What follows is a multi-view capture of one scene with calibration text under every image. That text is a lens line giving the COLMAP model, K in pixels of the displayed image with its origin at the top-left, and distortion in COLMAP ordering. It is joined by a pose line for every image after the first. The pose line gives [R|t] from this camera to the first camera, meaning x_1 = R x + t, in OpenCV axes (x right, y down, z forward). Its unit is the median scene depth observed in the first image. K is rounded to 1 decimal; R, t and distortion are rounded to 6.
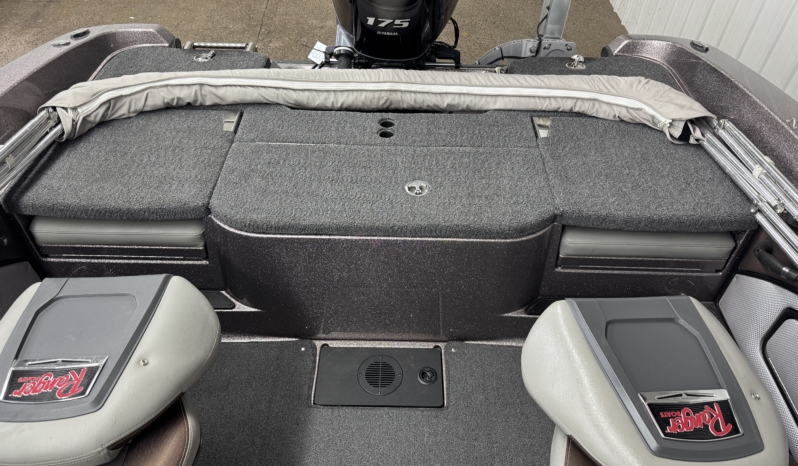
lens RADIAL K [[604.3, 0, 399.0], [0, 604.3, 233.0], [0, 0, 1]] dist [0.089842, -0.138040]
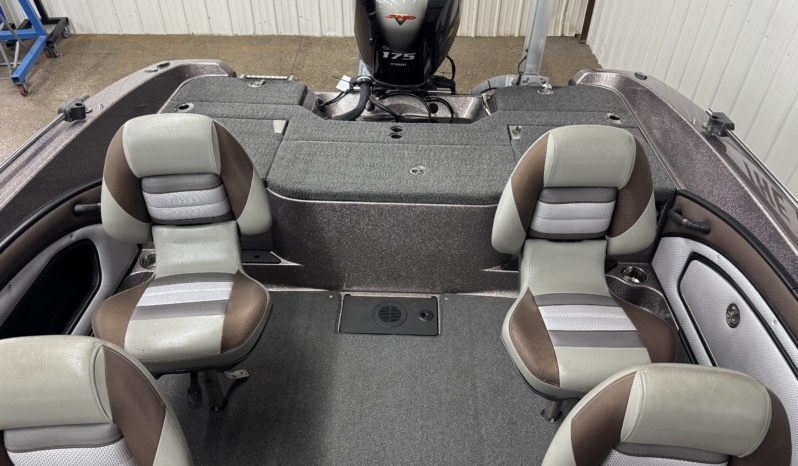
lens RADIAL K [[604.0, 0, 399.4], [0, 604.0, 228.9], [0, 0, 1]] dist [0.150101, -0.261242]
pose [[0.999795, 0.007975, -0.018605, 0.011469], [-0.009876, 0.994483, -0.104429, 0.176063], [0.017670, 0.104592, 0.994358, -0.296553]]
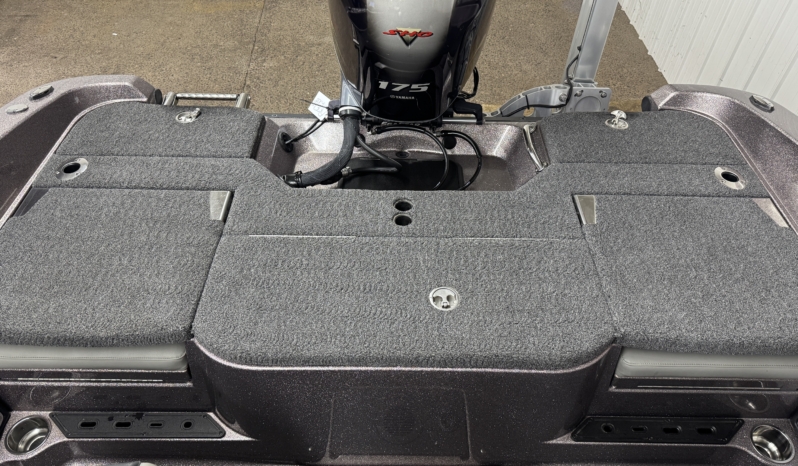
lens RADIAL K [[604.3, 0, 399.0], [0, 604.3, 233.0], [0, 0, 1]] dist [0.089842, -0.138040]
pose [[0.999948, -0.007088, 0.007278, -0.033124], [0.006956, 0.999814, 0.017995, -0.161172], [-0.007405, -0.017944, 0.999812, 0.155267]]
